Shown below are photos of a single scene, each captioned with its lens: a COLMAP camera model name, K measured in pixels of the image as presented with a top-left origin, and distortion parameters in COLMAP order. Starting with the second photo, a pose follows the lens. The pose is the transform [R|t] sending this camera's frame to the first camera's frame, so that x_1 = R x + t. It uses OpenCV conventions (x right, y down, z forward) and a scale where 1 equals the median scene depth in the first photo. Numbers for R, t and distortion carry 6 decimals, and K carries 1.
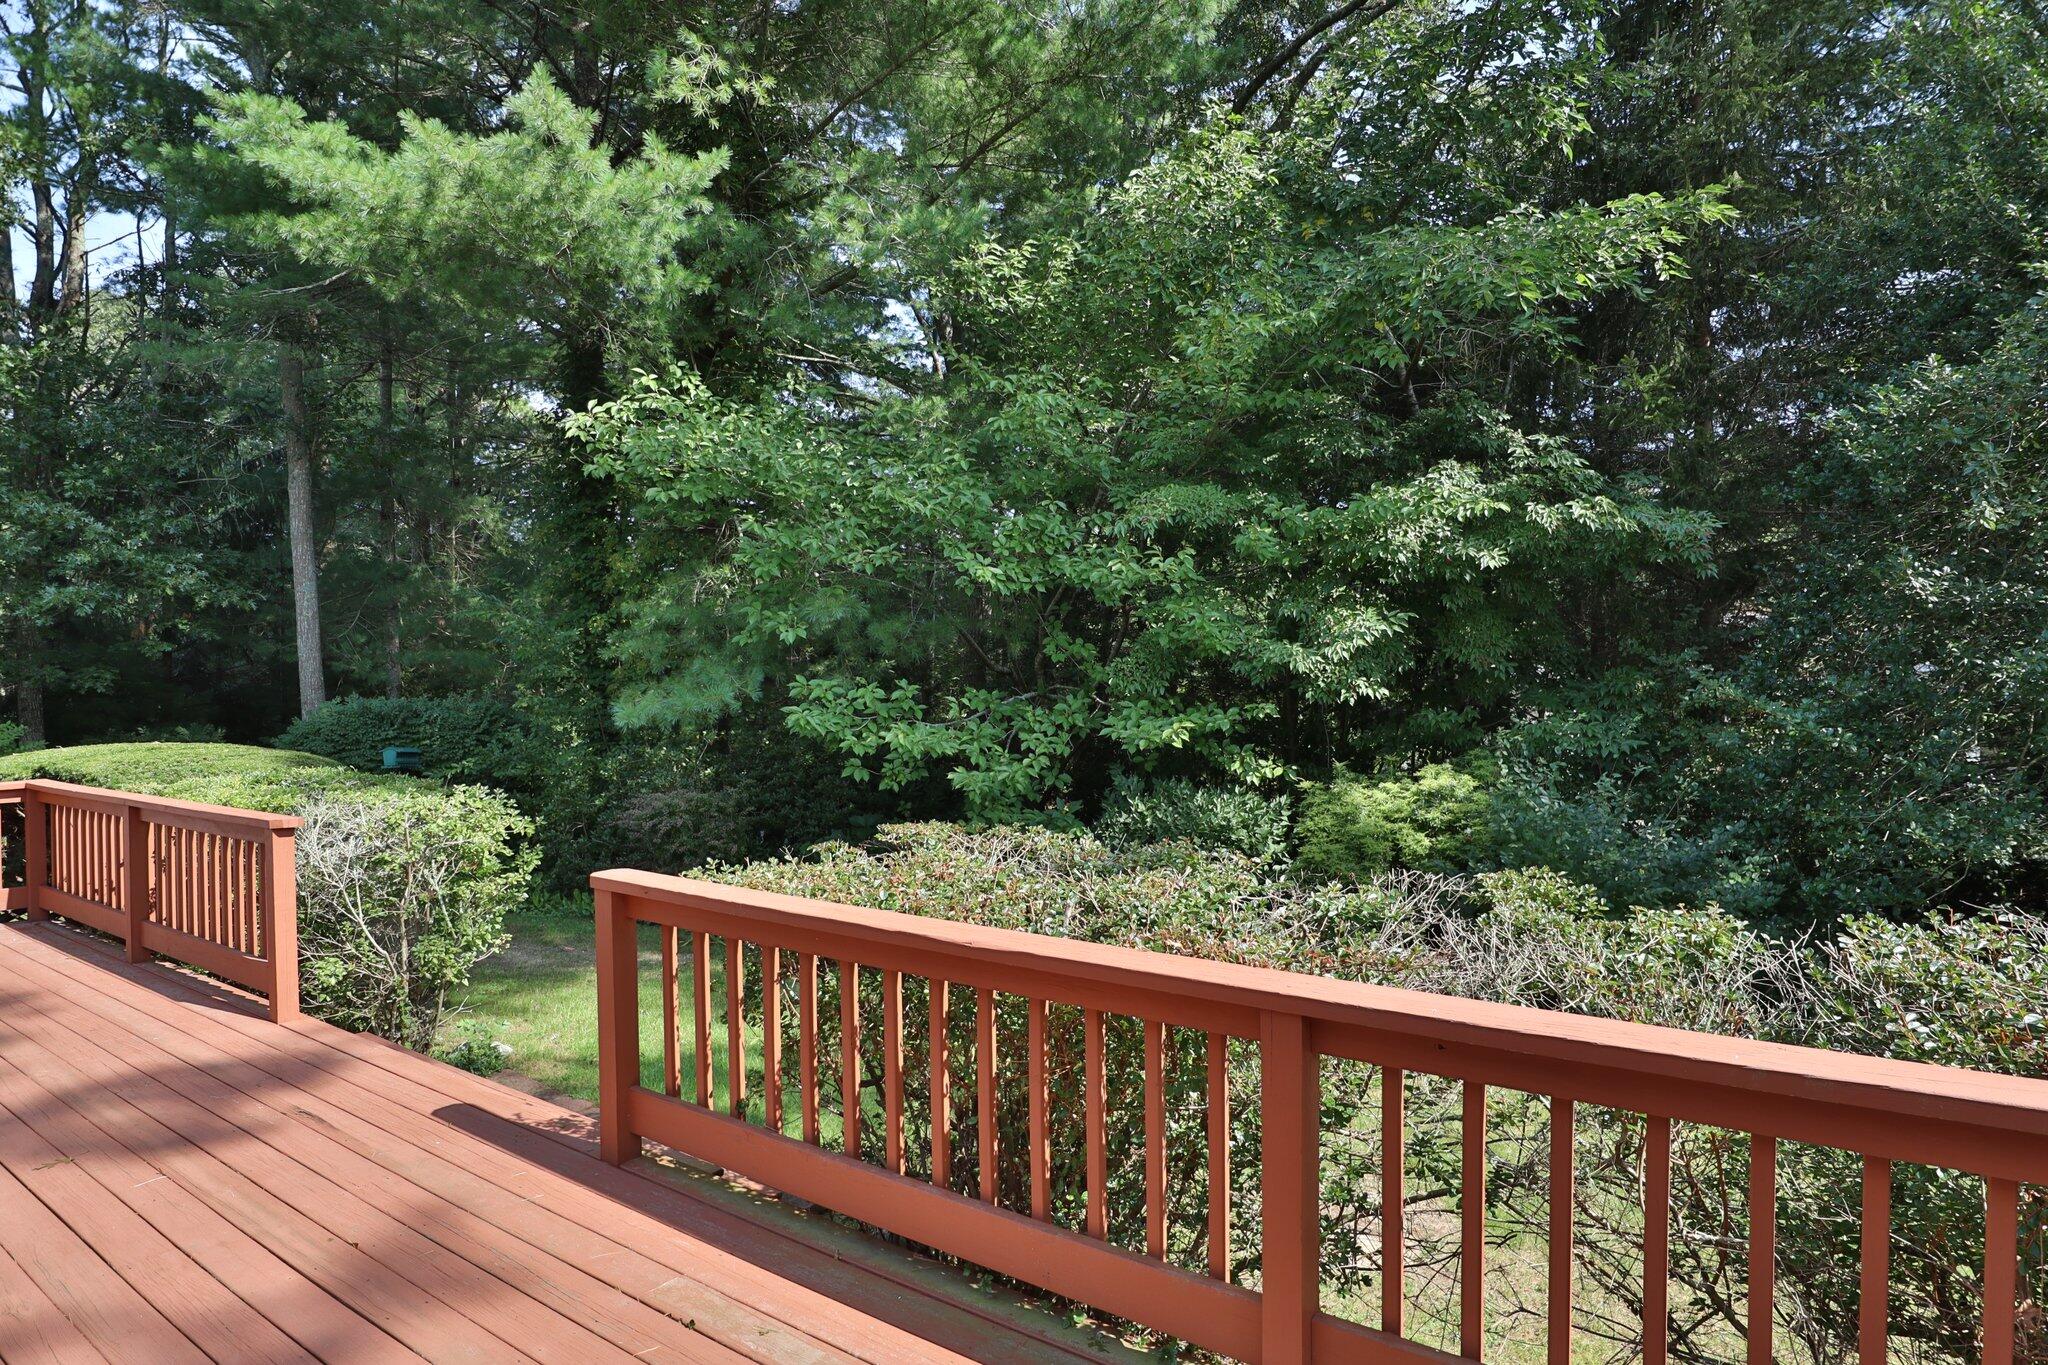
lens RADIAL K [[1118.8, 0, 1083.7], [0, 1118.8, 676.8], [0, 0, 1]] dist [-0.065931, 0.017466]
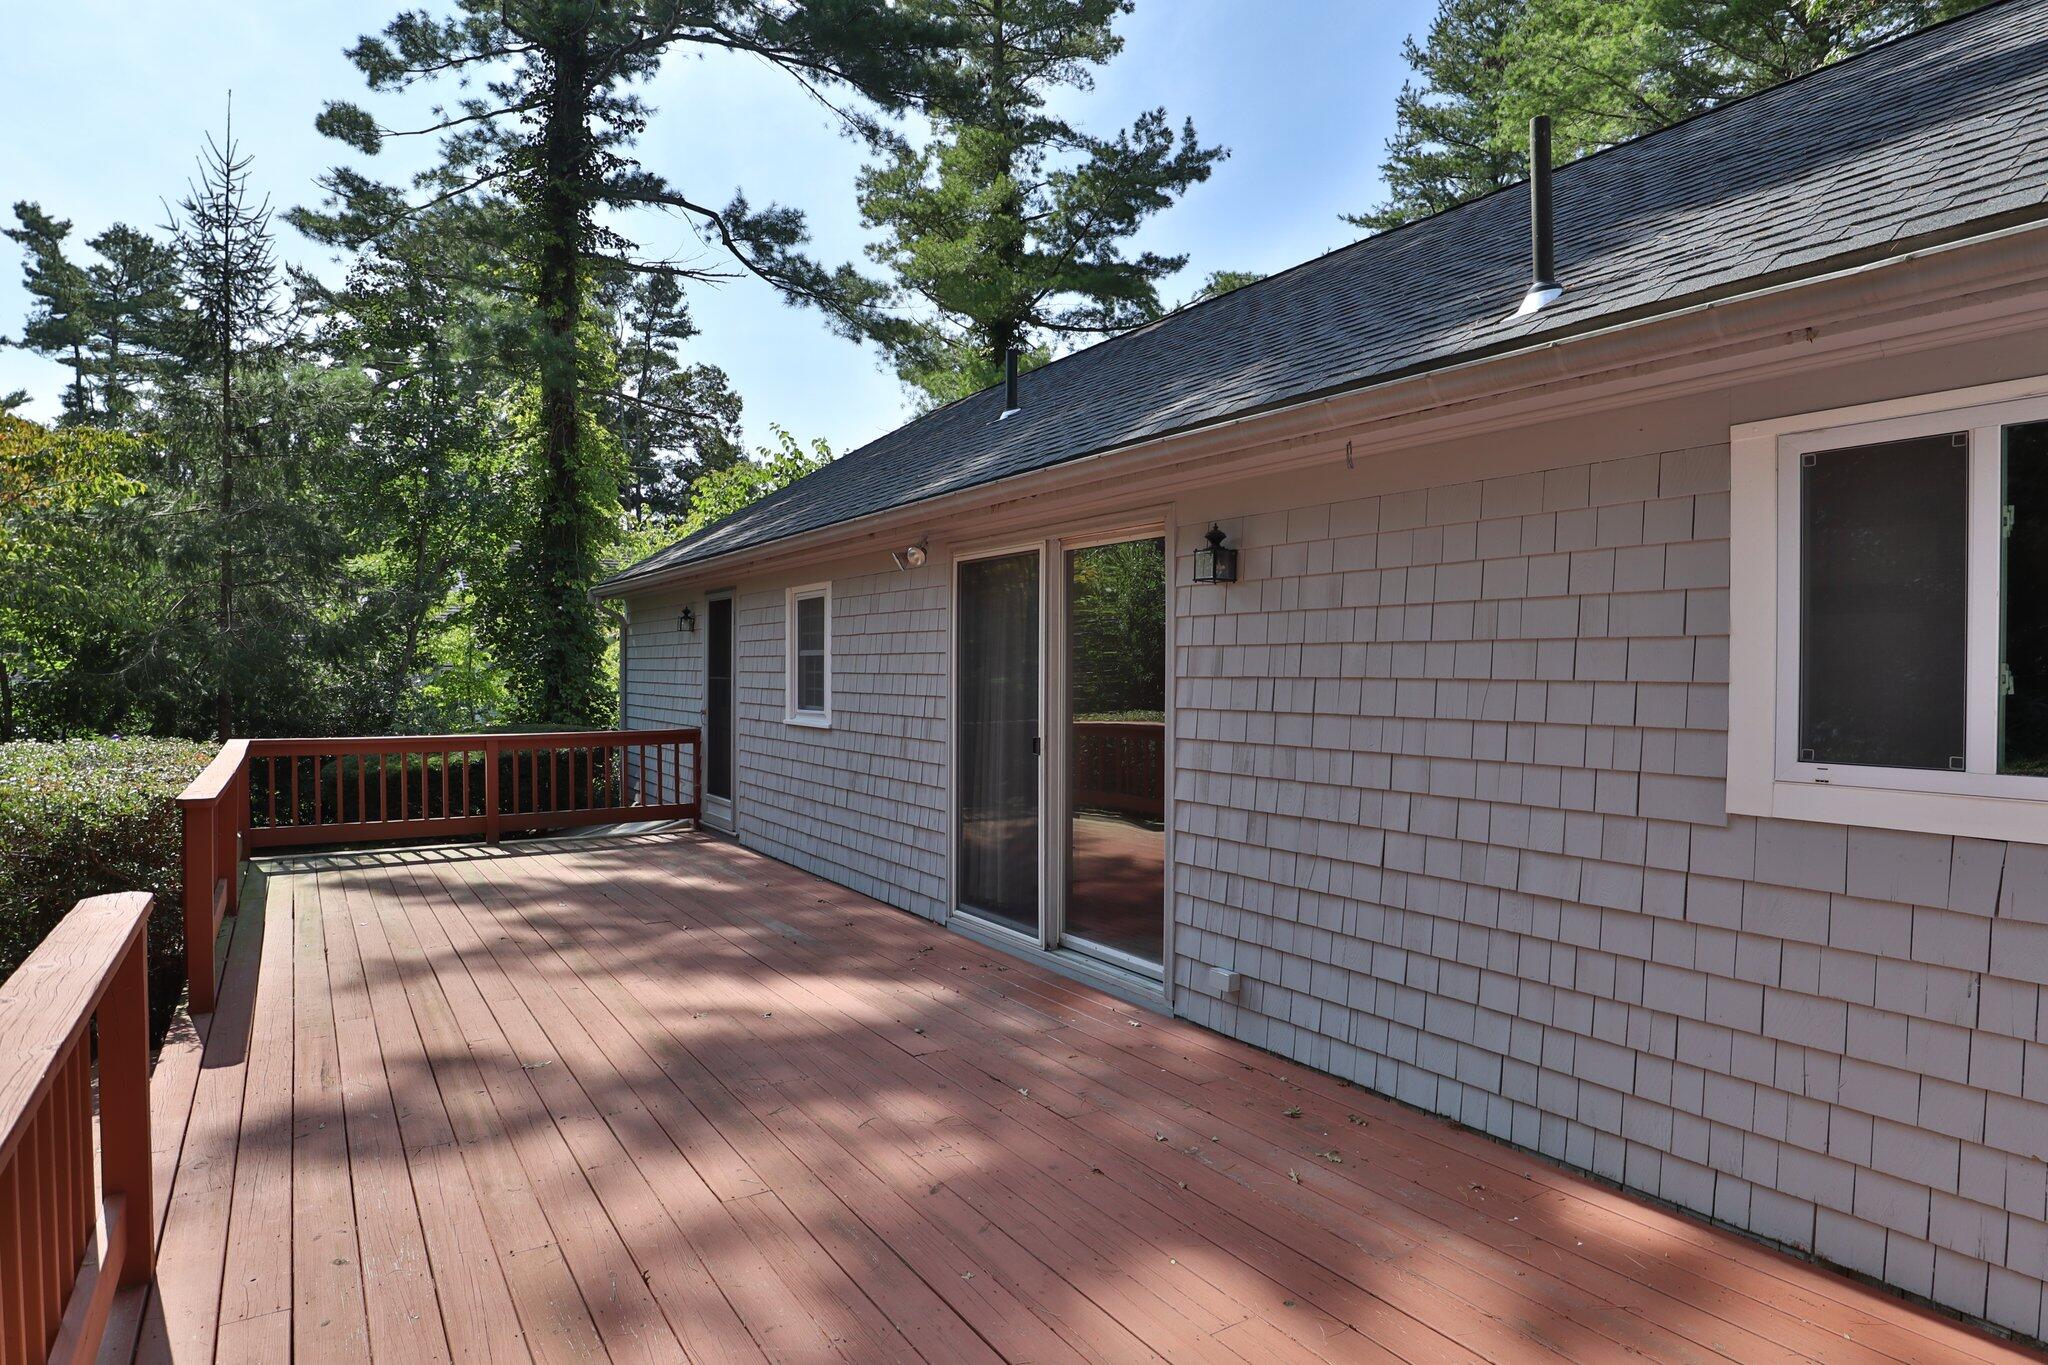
lens RADIAL K [[1160.3, 0, 1039.2], [0, 1160.3, 685.6], [0, 0, 1]] dist [-0.050180, 0.020789]
pose [[-0.913895, -0.006551, 0.405897, -1.454842], [-0.001361, 0.999914, 0.013072, 0.019318], [-0.405947, 0.011394, -0.913825, 1.395567]]
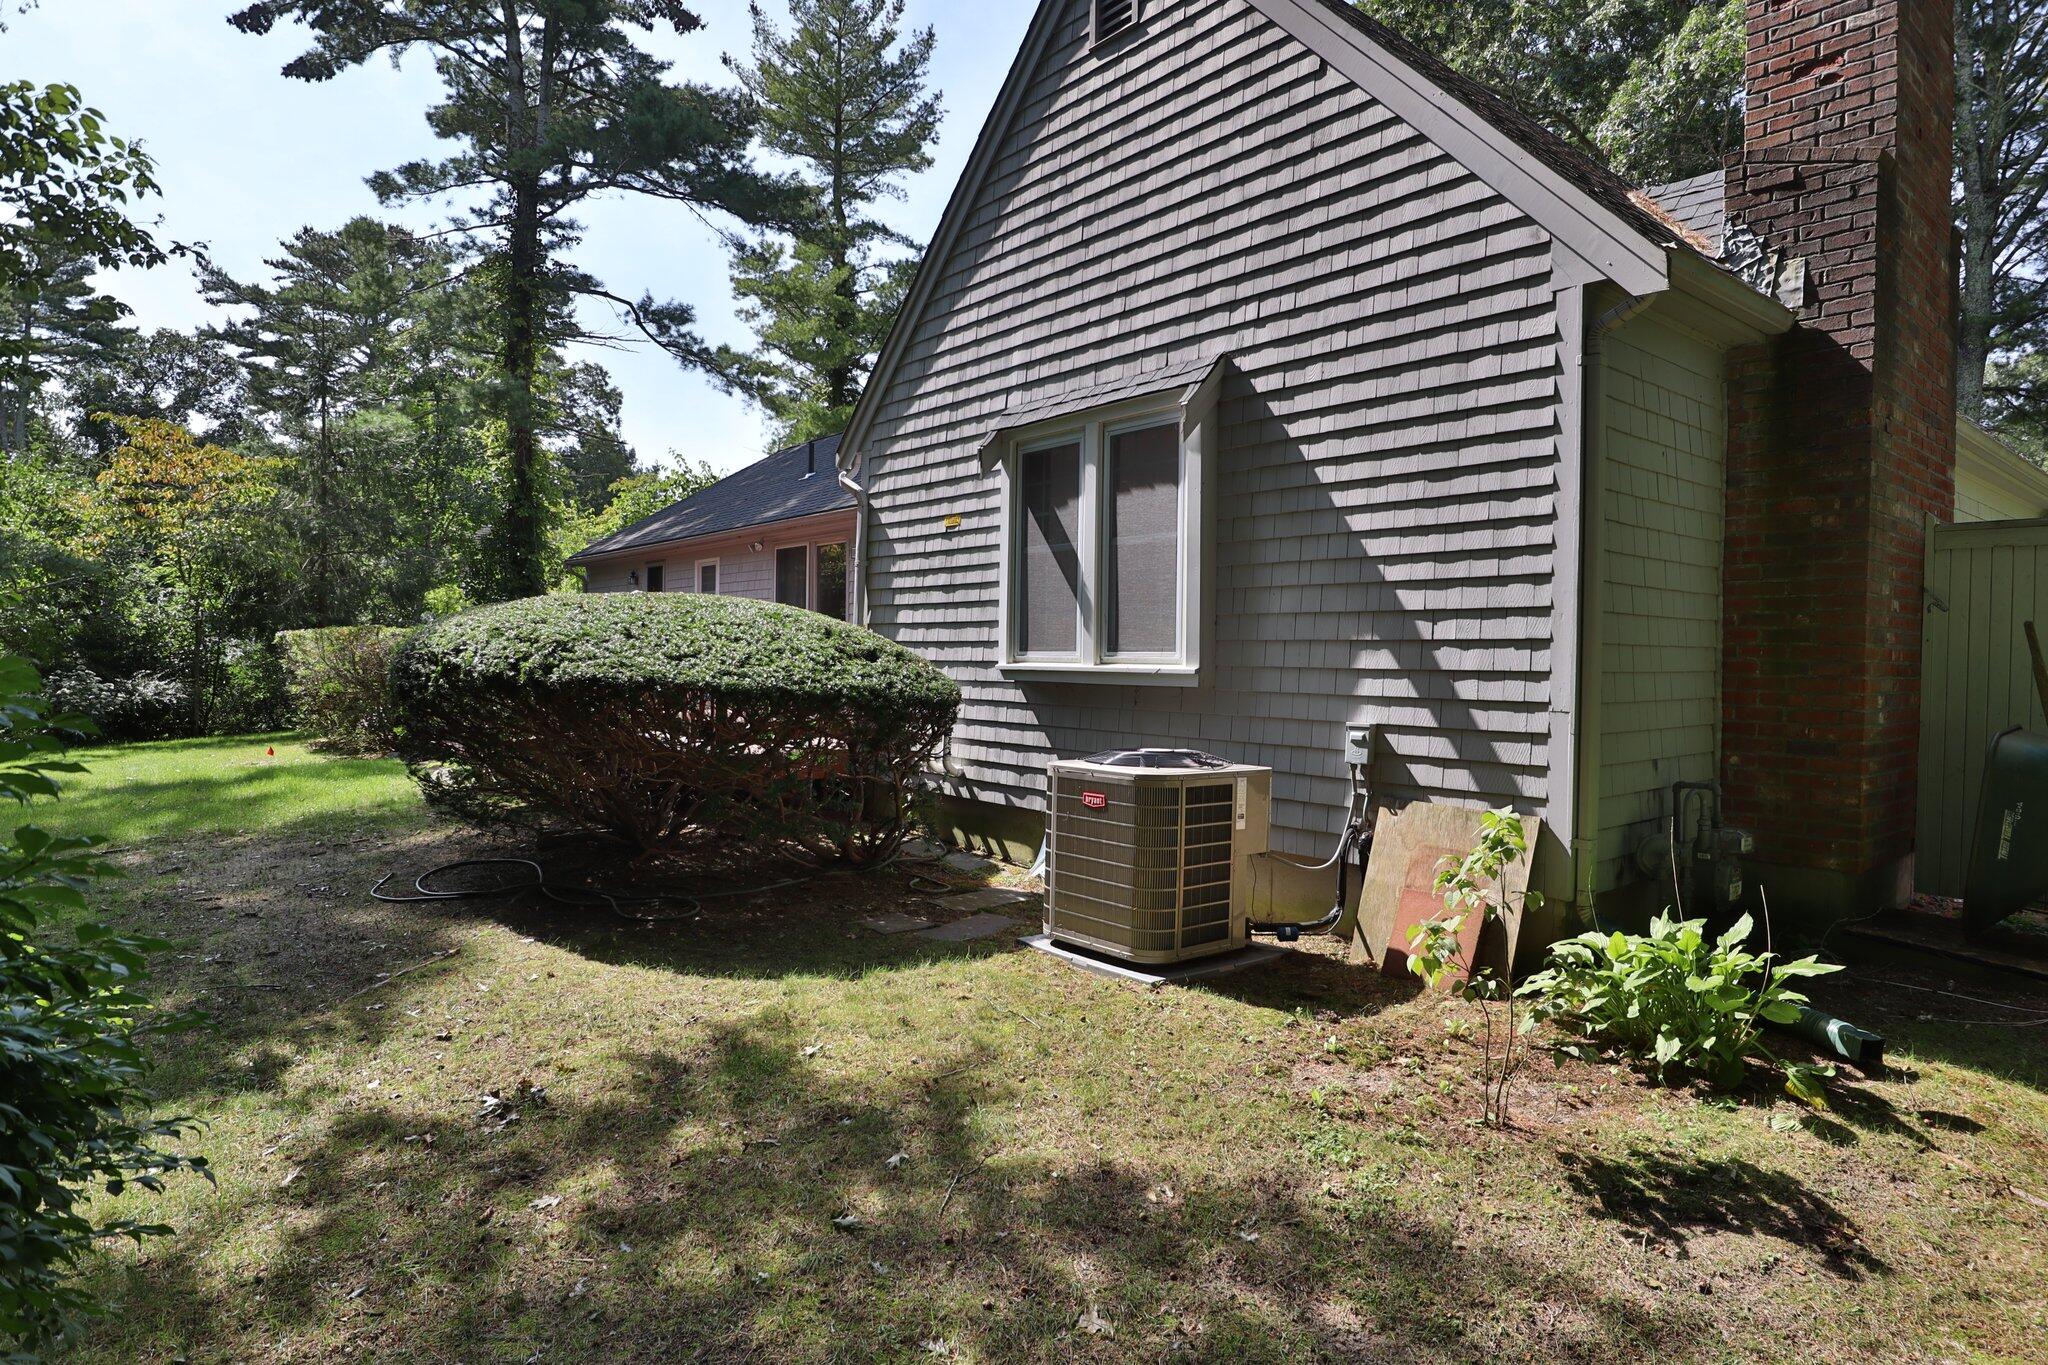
lens RADIAL K [[1160.3, 0, 1039.2], [0, 1160.3, 685.6], [0, 0, 1]] dist [-0.050180, 0.020789]
pose [[-0.952296, -0.018493, 0.304615, -2.494845], [-0.011149, 0.999604, 0.025832, 0.175880], [-0.304972, 0.021203, -0.952125, 3.017401]]
